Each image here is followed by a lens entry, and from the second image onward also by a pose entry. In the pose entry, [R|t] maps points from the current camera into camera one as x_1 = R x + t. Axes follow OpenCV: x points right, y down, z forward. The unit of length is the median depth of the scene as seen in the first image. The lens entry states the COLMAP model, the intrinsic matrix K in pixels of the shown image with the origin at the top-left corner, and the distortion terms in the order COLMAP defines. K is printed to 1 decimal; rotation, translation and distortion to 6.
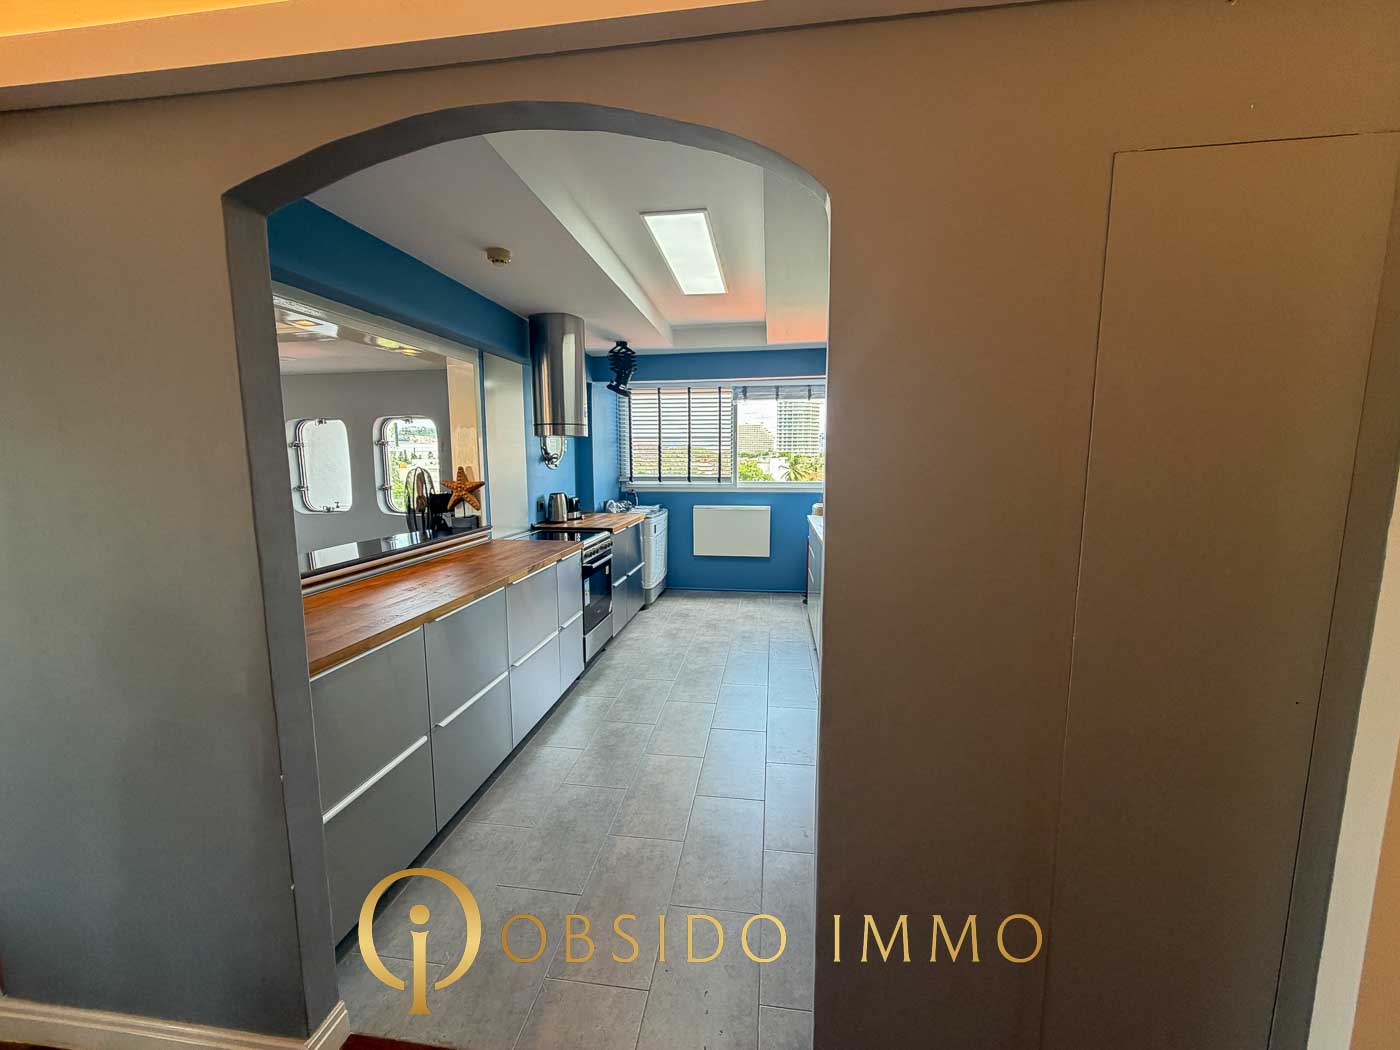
lens RADIAL K [[557.0, 0, 697.8], [0, 557.0, 525.2], [0, 0, 1]] dist [-0.000480, 0.000000]
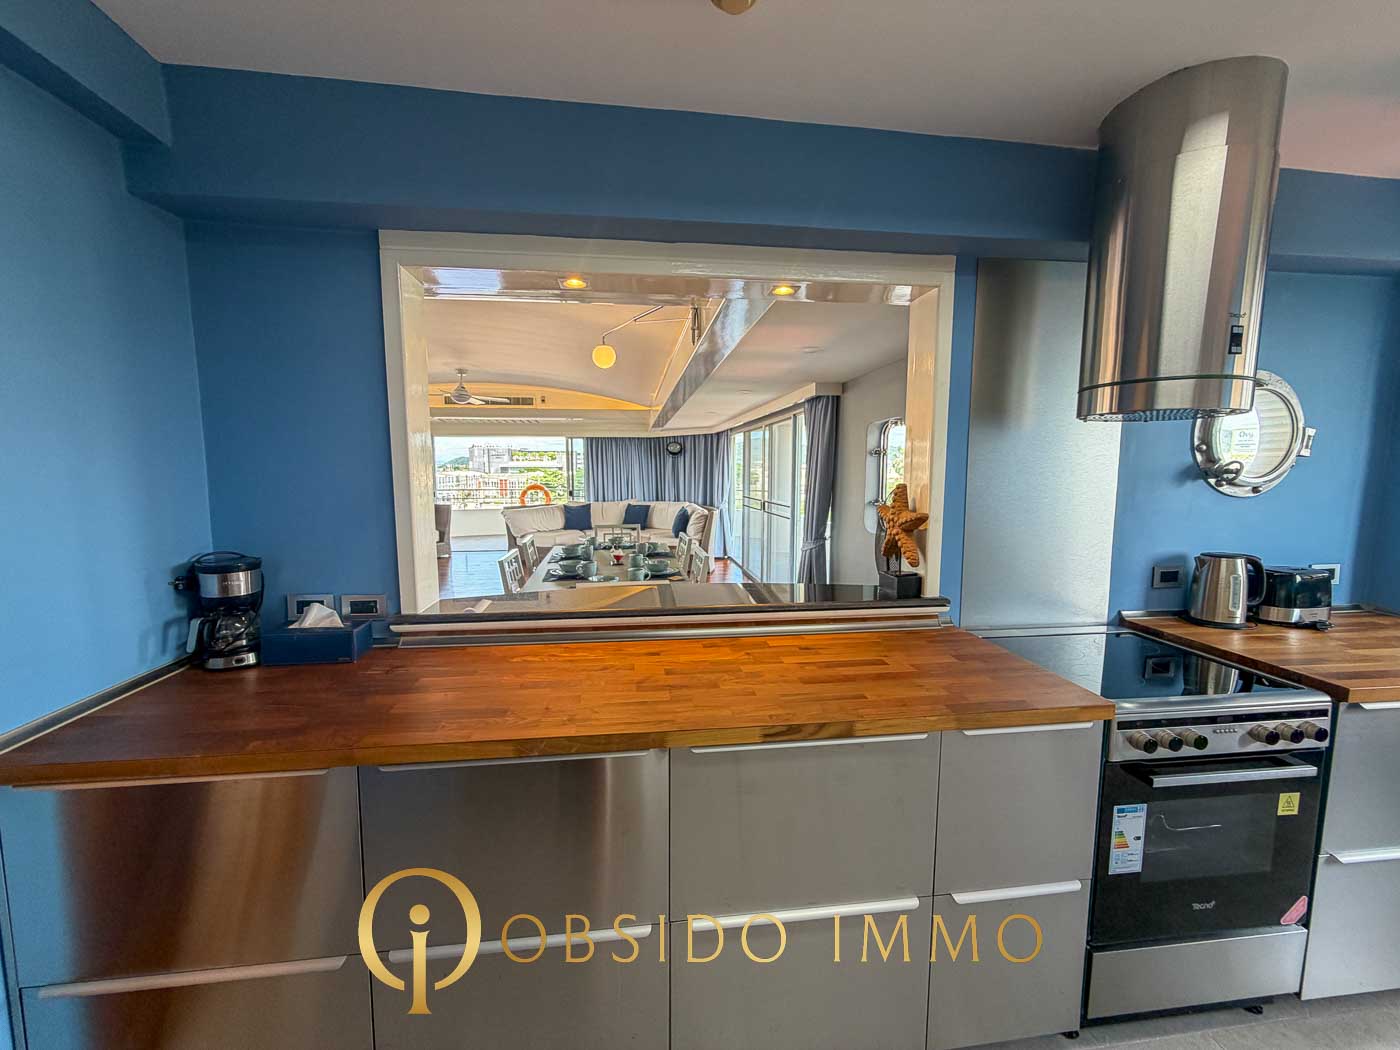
lens RADIAL K [[563.9, 0, 700.0], [0, 563.9, 525.0], [0, 0, 1]] dist [-0.001211, -0.000251]
pose [[0.269383, 0.102988, -0.957510, 0.046711], [-0.126697, 0.989413, 0.070775, -0.064482], [0.954662, 0.102249, 0.279580, 0.545809]]
